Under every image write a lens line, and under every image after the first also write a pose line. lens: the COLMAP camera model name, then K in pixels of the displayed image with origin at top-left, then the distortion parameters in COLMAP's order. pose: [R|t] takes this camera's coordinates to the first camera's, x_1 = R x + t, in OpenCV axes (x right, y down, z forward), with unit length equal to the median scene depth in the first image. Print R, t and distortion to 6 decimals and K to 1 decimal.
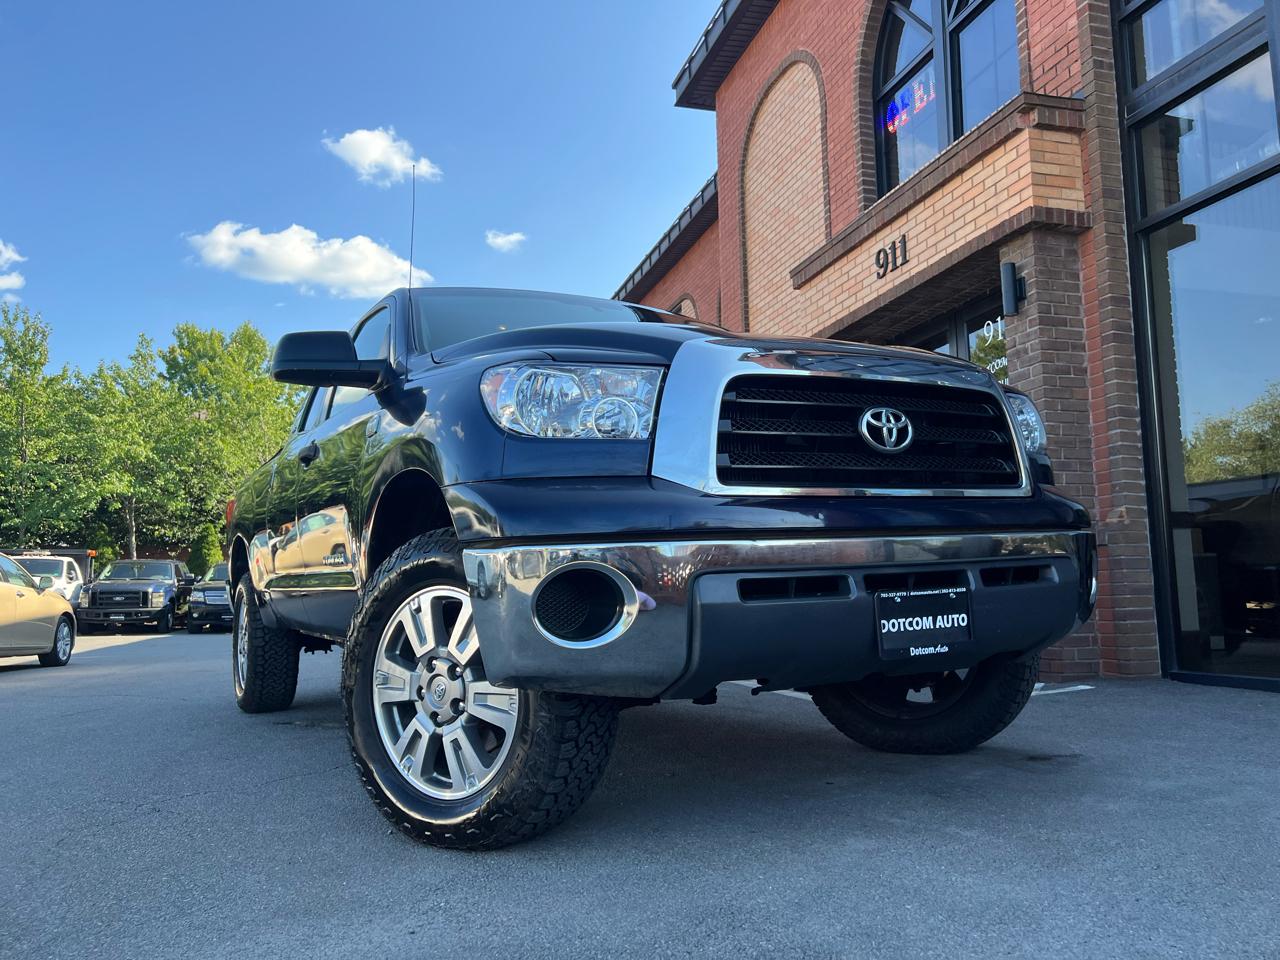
lens RADIAL K [[967.6, 0, 652.1], [0, 967.6, 488.1], [0, 0, 1]] dist [0.046822, -0.051183]
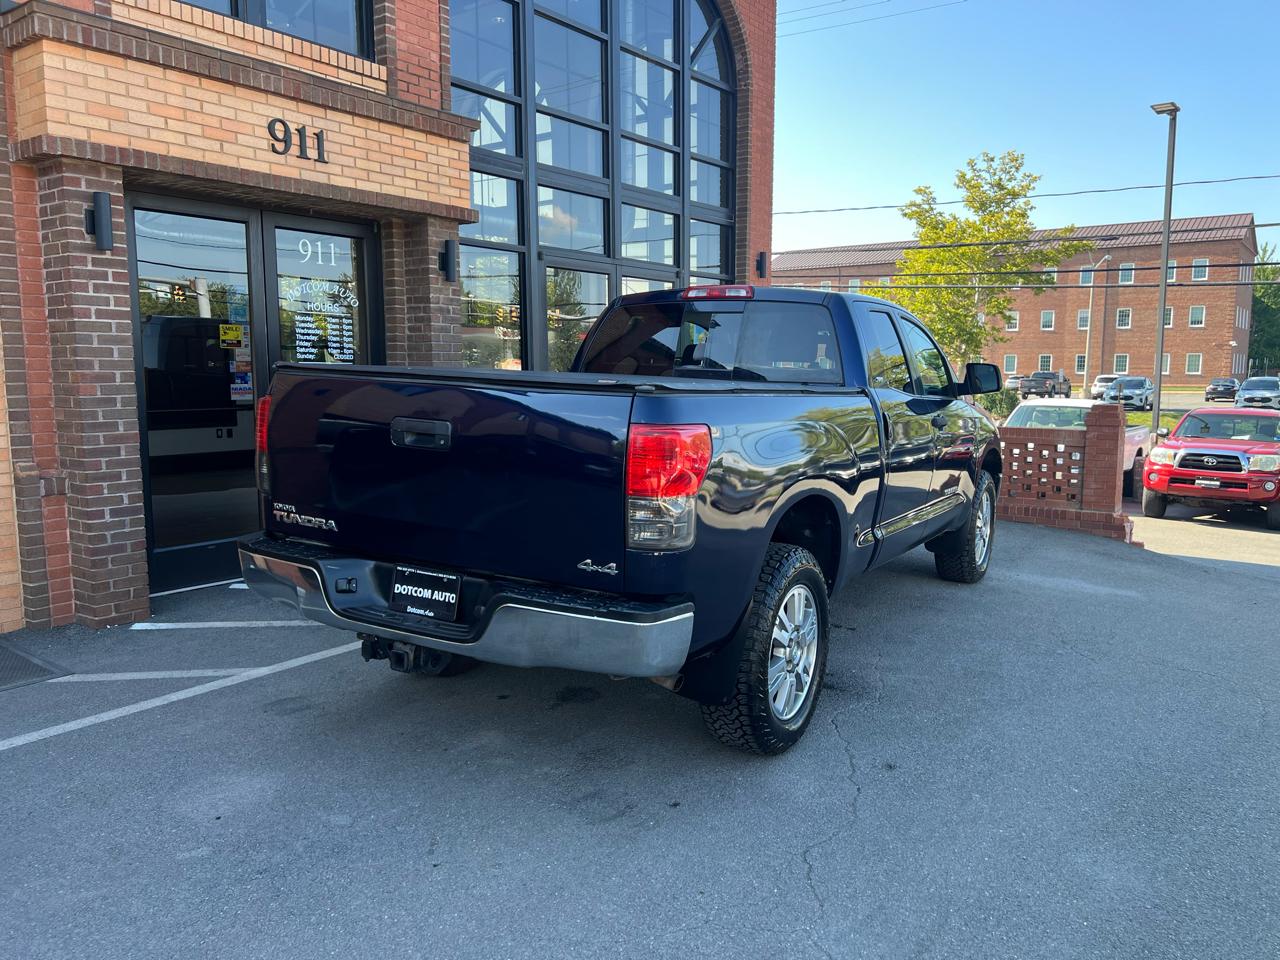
lens RADIAL K [[967.6, 0, 650.6], [0, 967.6, 479.1], [0, 0, 1]] dist [0.046822, -0.051183]
pose [[-0.591144, -0.072766, 0.803277, -0.839696], [-0.081493, 0.996214, 0.030271, 0.022927], [-0.802439, -0.047567, -0.594836, 1.535841]]
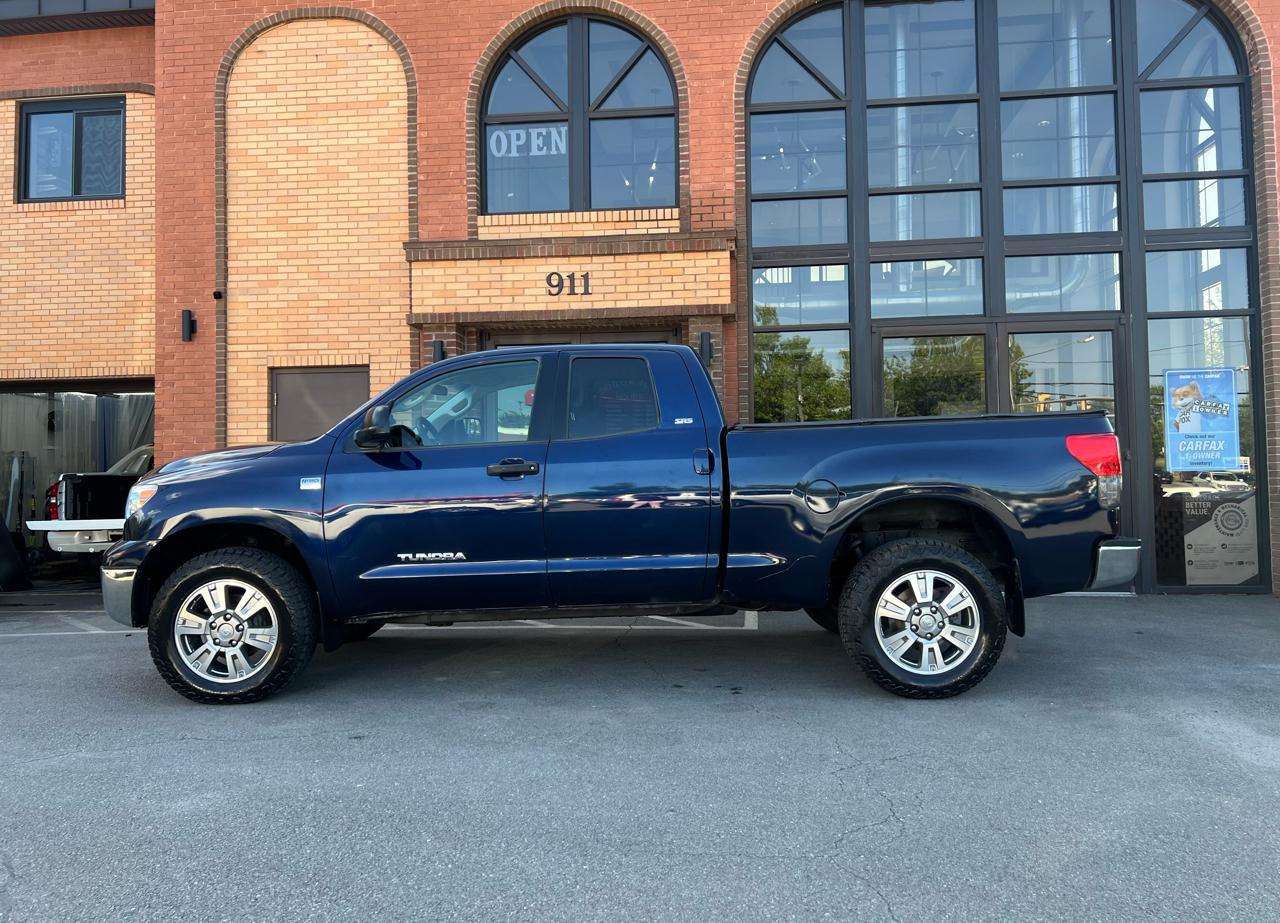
lens RADIAL K [[989.0, 0, 636.5], [0, 989.0, 435.6], [0, 0, 1]] dist [0.059546, -0.055024]
pose [[0.398680, 0.059492, 0.915159, -1.098235], [-0.101408, 0.994634, -0.020481, -0.025025], [-0.911466, -0.084639, 0.402573, 0.459184]]
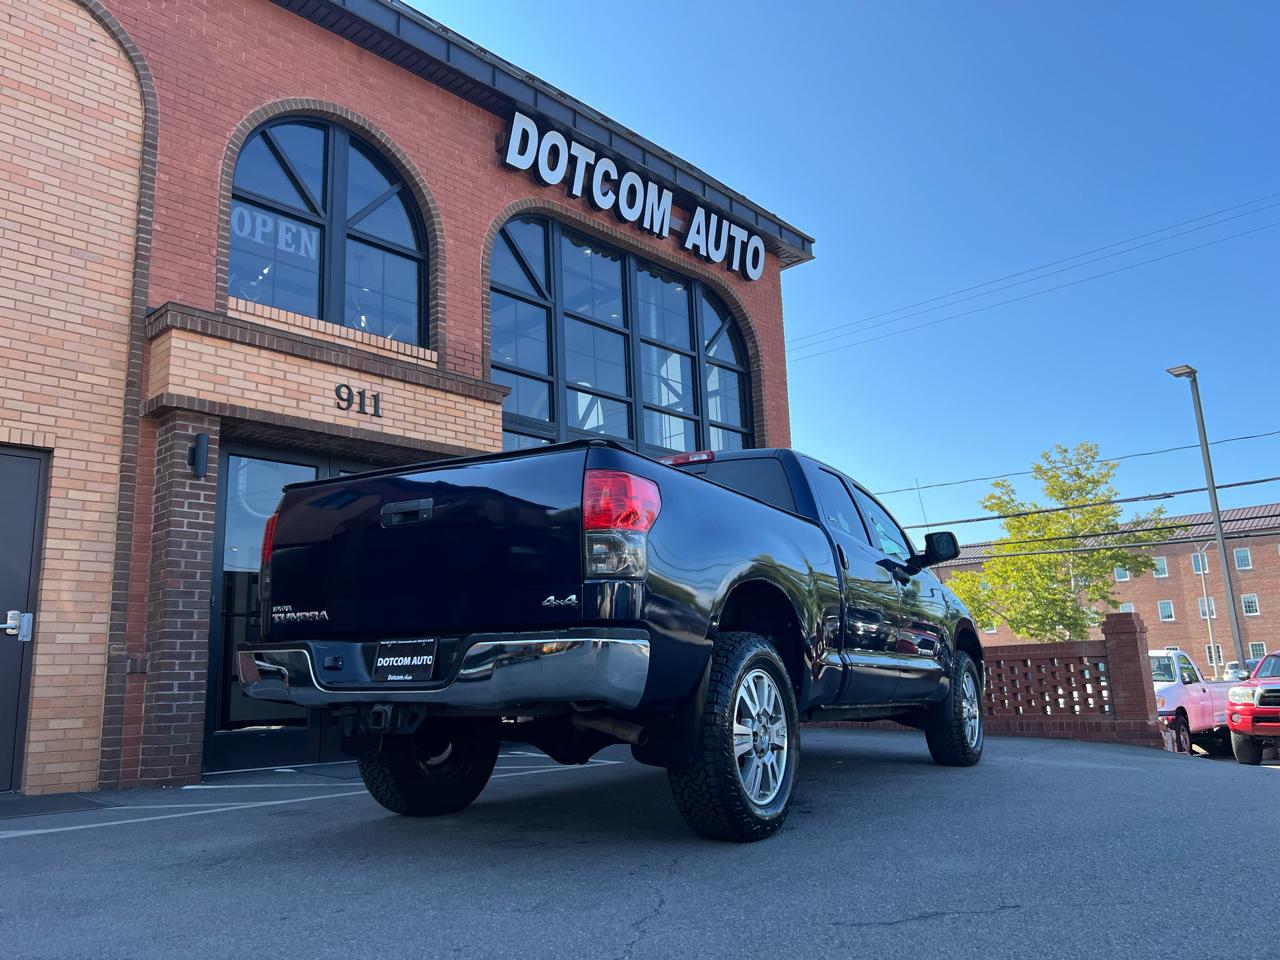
lens RADIAL K [[967.6, 0, 634.8], [0, 967.6, 487.6], [0, 0, 1]] dist [0.046822, -0.051183]
pose [[-0.480139, 0.218627, 0.849511, -1.044926], [-0.054636, 0.959109, -0.277713, 0.195084], [-0.875489, -0.179755, -0.448561, 1.476014]]
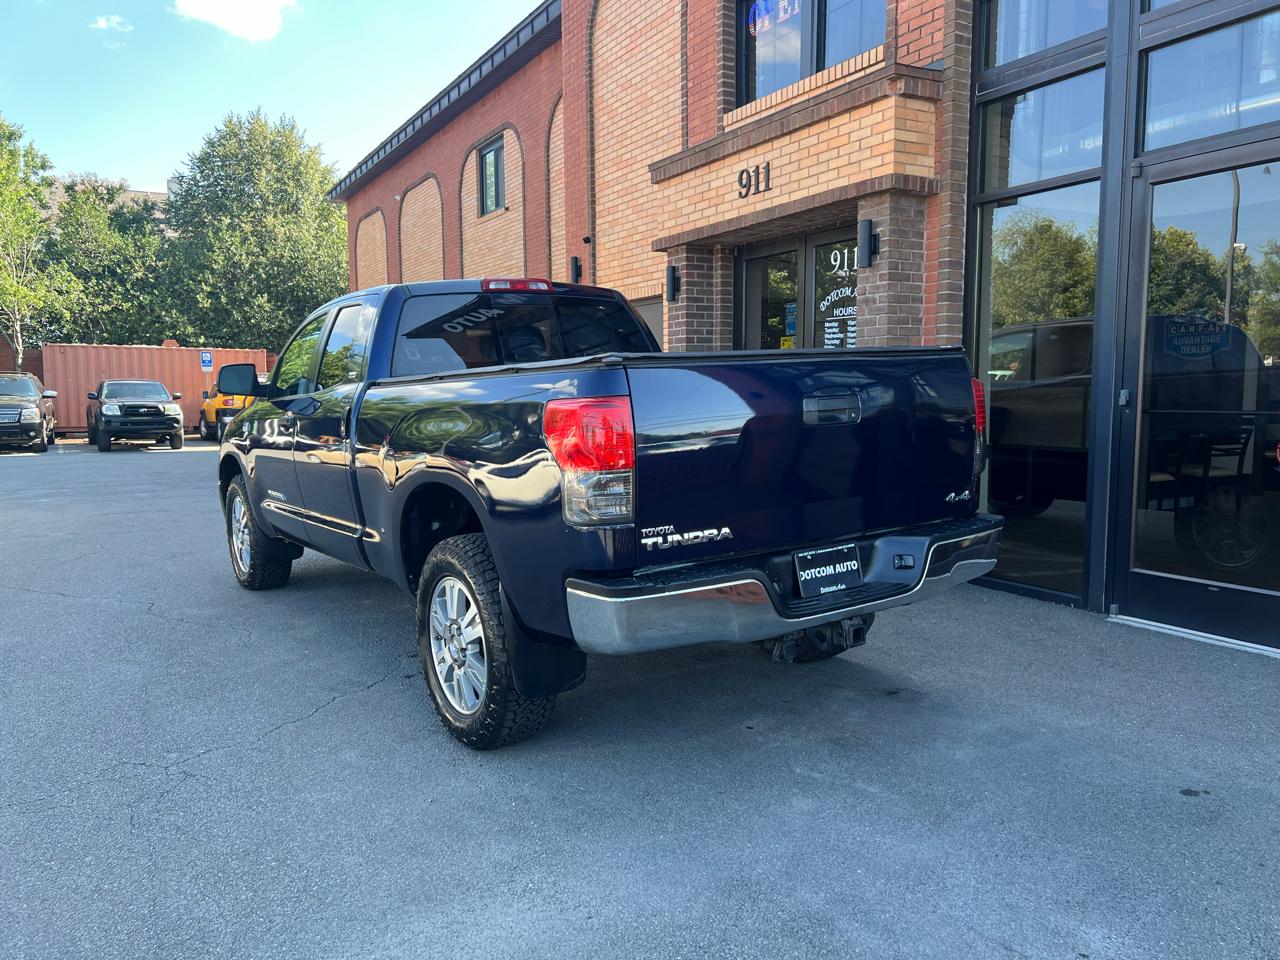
lens RADIAL K [[967.6, 0, 637.6], [0, 967.6, 489.0], [0, 0, 1]] dist [0.046822, -0.051183]
pose [[0.978016, -0.006506, 0.208426, -0.128020], [-0.037819, 0.977403, 0.207974, -0.150307], [-0.205069, -0.211285, 0.955670, -0.082941]]
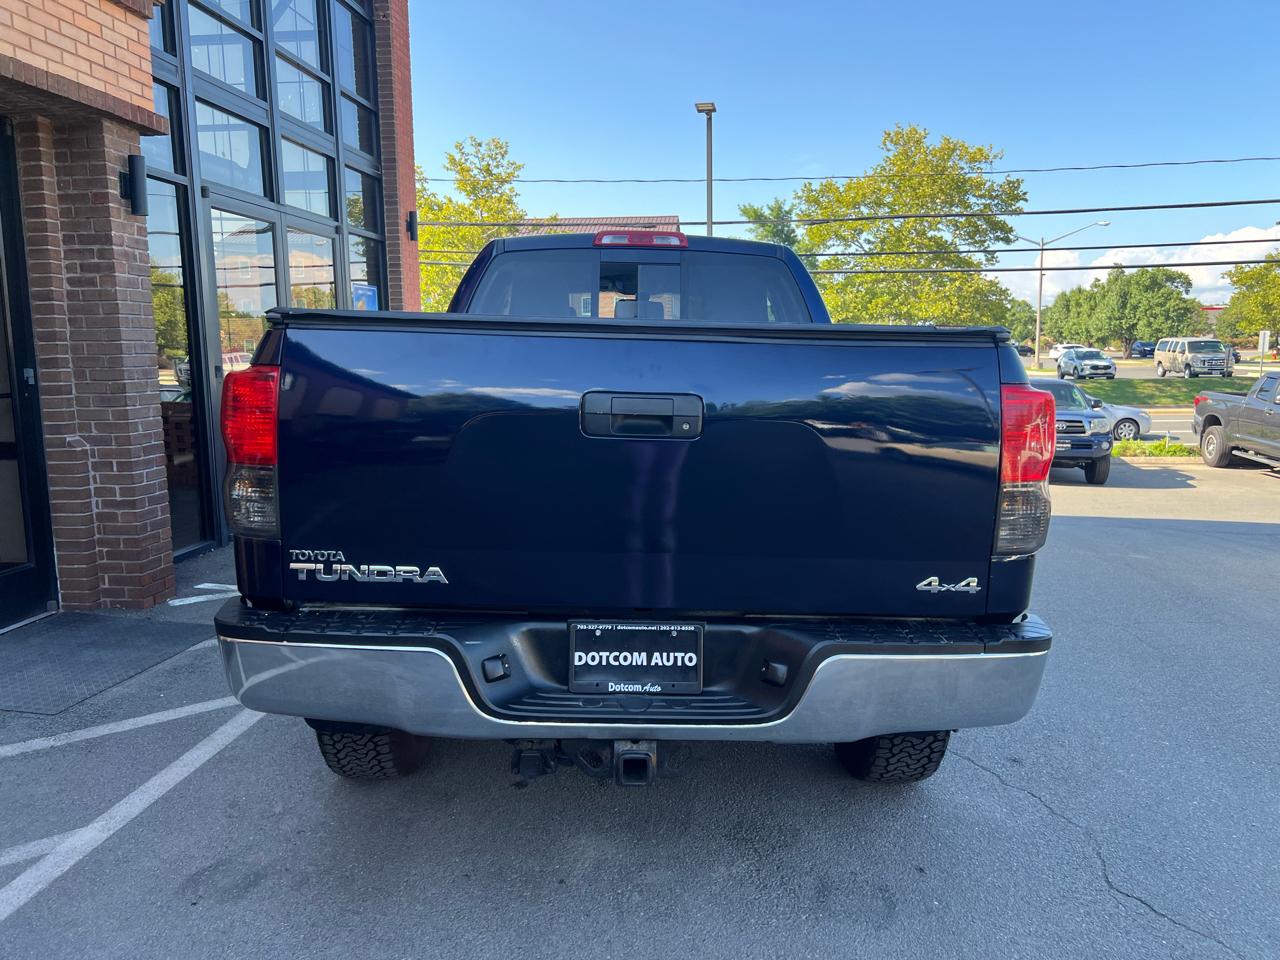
lens RADIAL K [[967.6, 0, 643.5], [0, 967.6, 476.0], [0, 0, 1]] dist [0.046822, -0.051183]
pose [[-0.920158, -0.022224, 0.390915, -0.423916], [-0.016955, 0.999713, 0.016924, 0.042153], [-0.391179, 0.008945, -0.920271, 1.651585]]
